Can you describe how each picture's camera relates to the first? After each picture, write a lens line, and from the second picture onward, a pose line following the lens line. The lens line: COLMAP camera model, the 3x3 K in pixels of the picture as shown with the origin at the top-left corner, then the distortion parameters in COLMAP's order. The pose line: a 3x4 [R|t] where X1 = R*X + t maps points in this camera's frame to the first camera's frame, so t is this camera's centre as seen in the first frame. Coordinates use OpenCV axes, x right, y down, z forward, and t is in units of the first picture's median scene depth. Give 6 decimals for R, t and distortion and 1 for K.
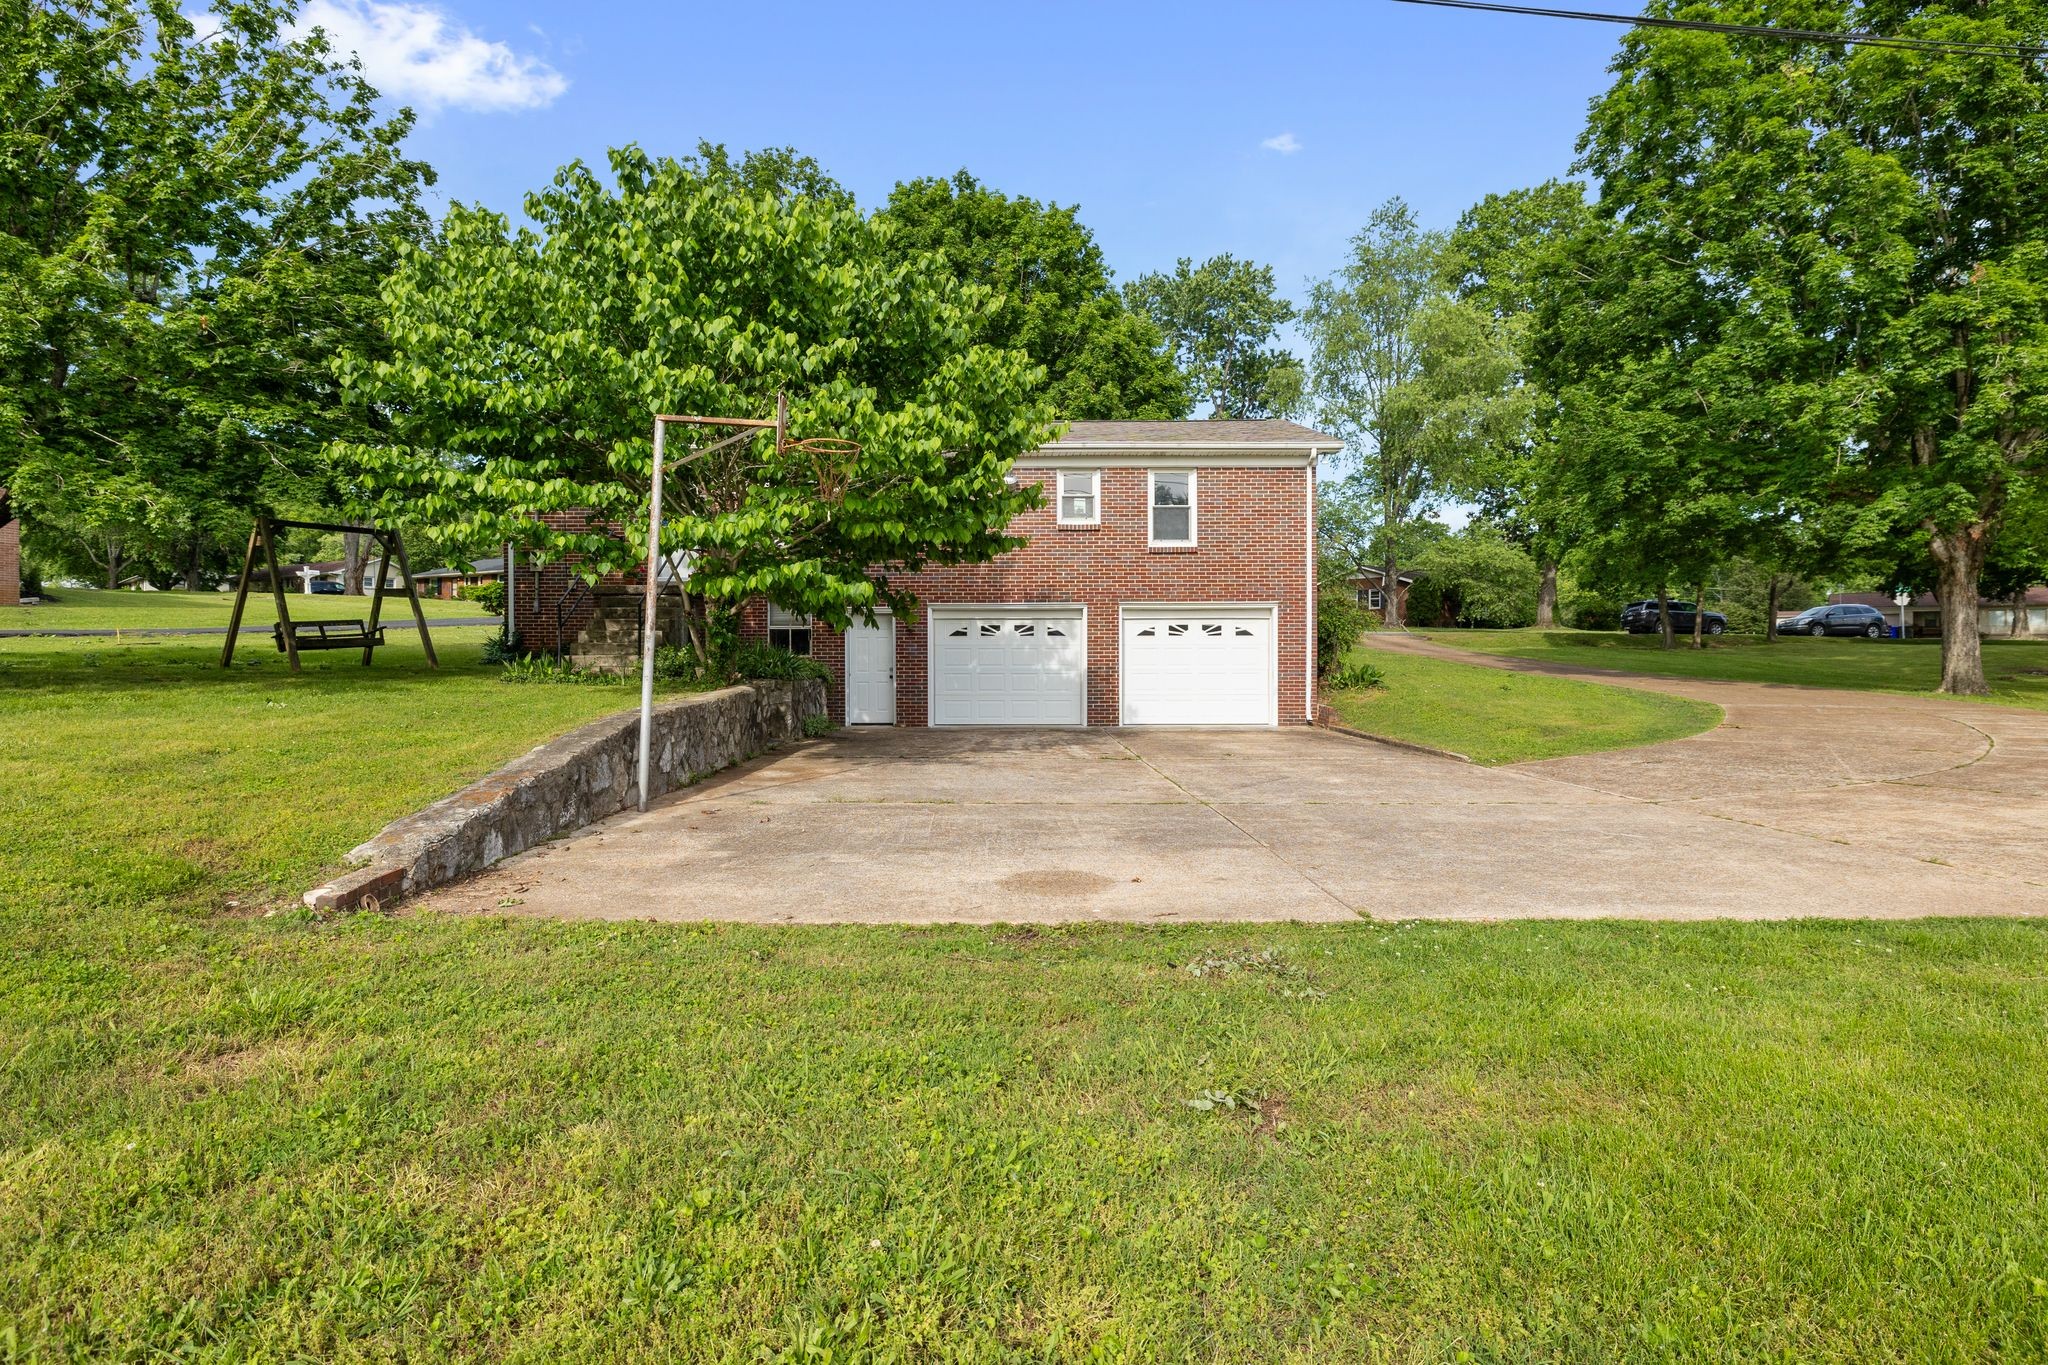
lens RADIAL K [[1026.7, 0, 1024.0], [0, 1026.7, 682.5], [0, 0, 1]] dist [0.004473, 0.000798]
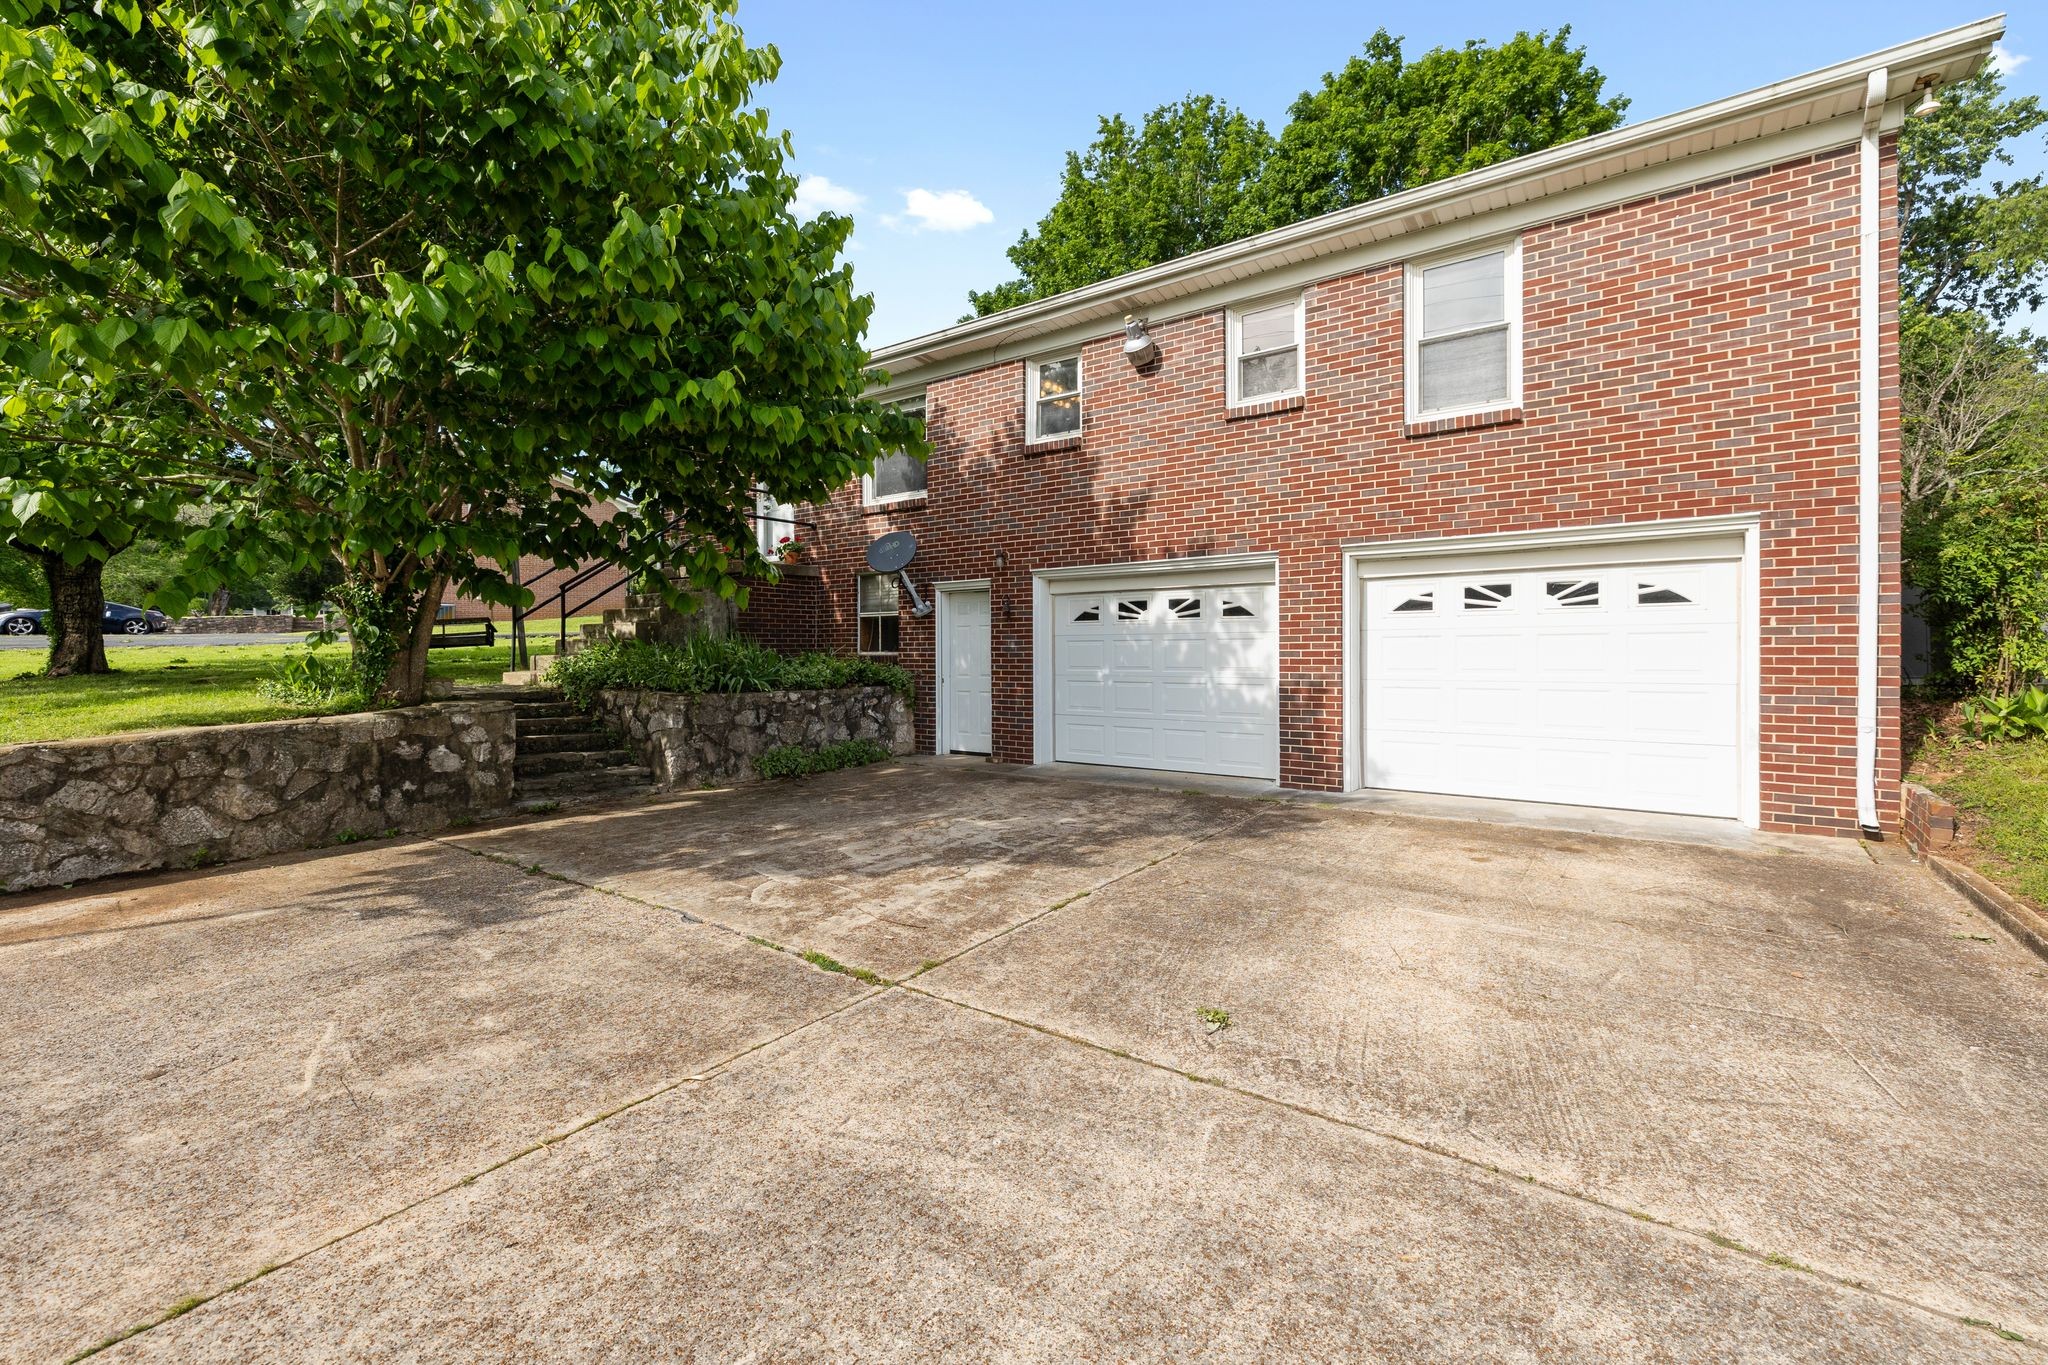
lens RADIAL K [[875.1, 0, 1022.2], [0, 875.1, 658.7], [0, 0, 1]] dist [0.008151, 0.000272]
pose [[0.812419, 0.002078, -0.583071, 0.213079], [-0.008408, 0.999931, -0.008151, -0.018061], [0.583014, 0.011525, 0.812380, 0.559539]]
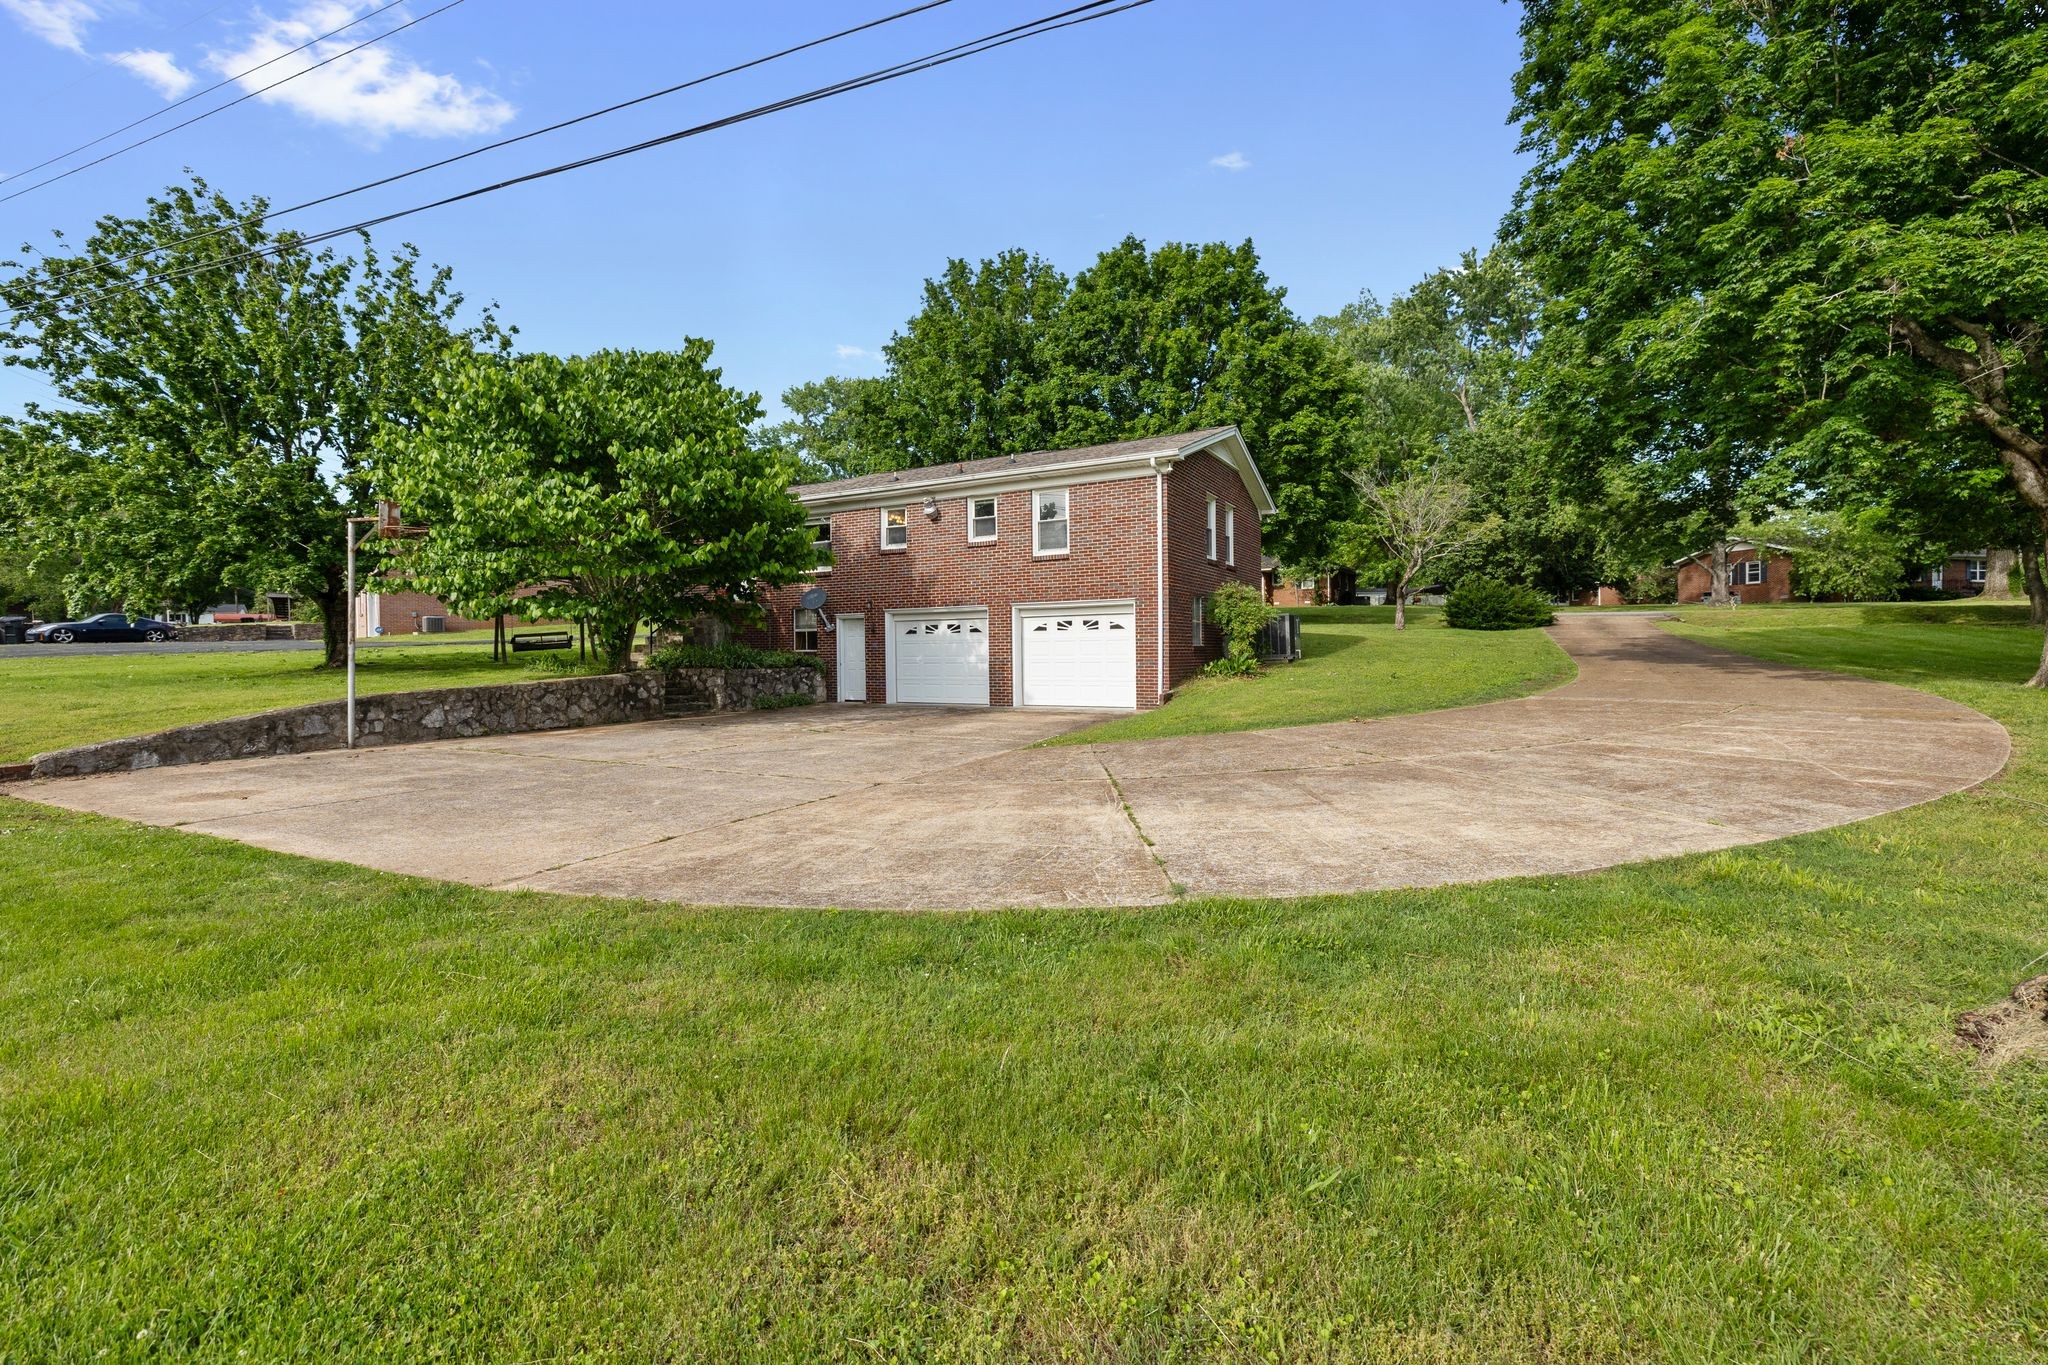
lens RADIAL K [[875.1, 0, 1022.2], [0, 875.1, 658.7], [0, 0, 1]] dist [0.008151, 0.000272]
pose [[0.879438, -0.004872, -0.475988, 0.586044], [0.001310, 0.999969, -0.007816, -0.005717], [0.476011, 0.006251, 0.879417, 0.106084]]
